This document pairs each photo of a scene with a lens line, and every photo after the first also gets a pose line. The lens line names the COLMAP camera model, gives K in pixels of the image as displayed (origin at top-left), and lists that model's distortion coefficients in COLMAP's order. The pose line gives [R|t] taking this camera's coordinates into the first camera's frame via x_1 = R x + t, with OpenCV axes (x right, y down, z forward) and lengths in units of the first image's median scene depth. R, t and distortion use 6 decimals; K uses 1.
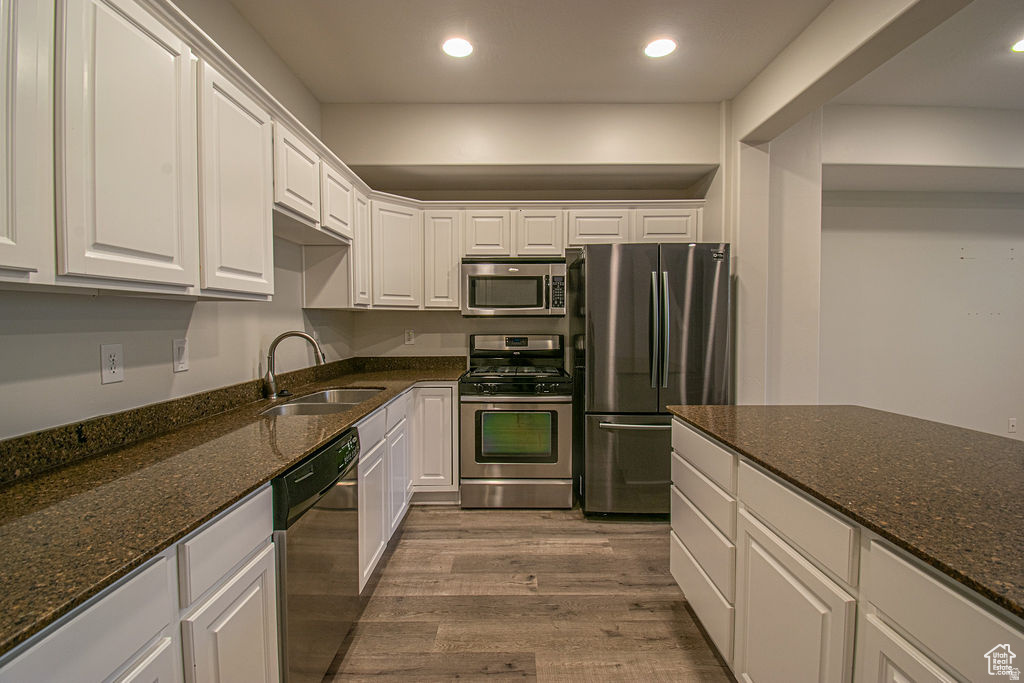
lens RADIAL K [[450.6, 0, 512.6], [0, 450.6, 336.4], [0, 0, 1]] dist [0.012370, -0.019544]
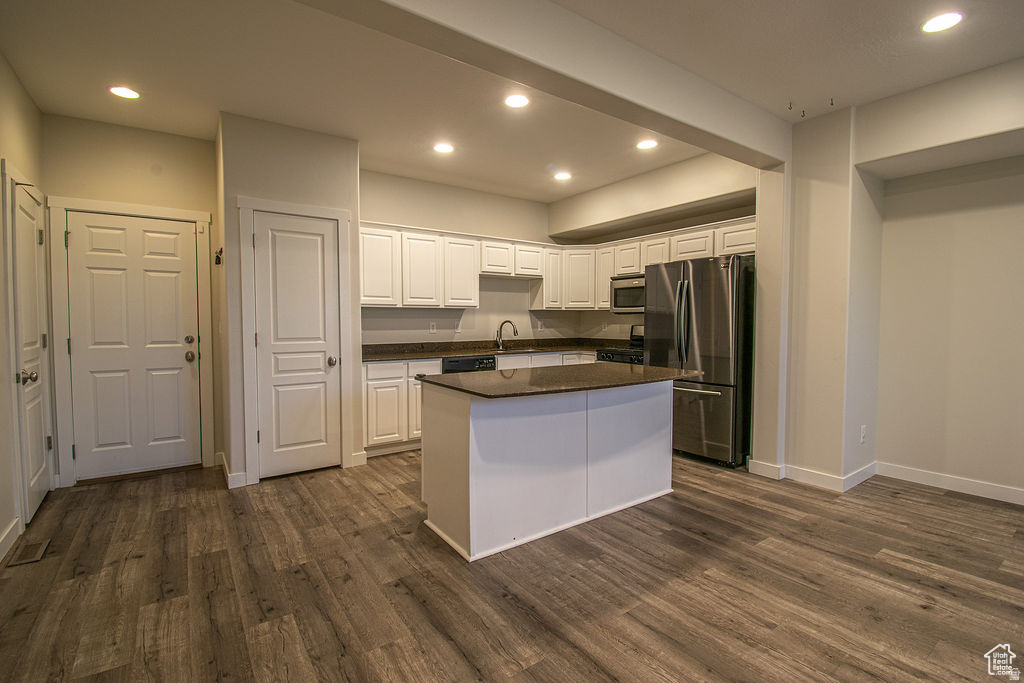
lens RADIAL K [[456.4, 0, 512.0], [0, 456.4, 341.5], [0, 0, 1]] dist [0.011446, -0.020071]
pose [[0.575913, 0.041654, -0.816449, 1.108572], [-0.030639, 0.999099, 0.029360, 0.021030], [0.816936, 0.008107, 0.576671, -0.253117]]
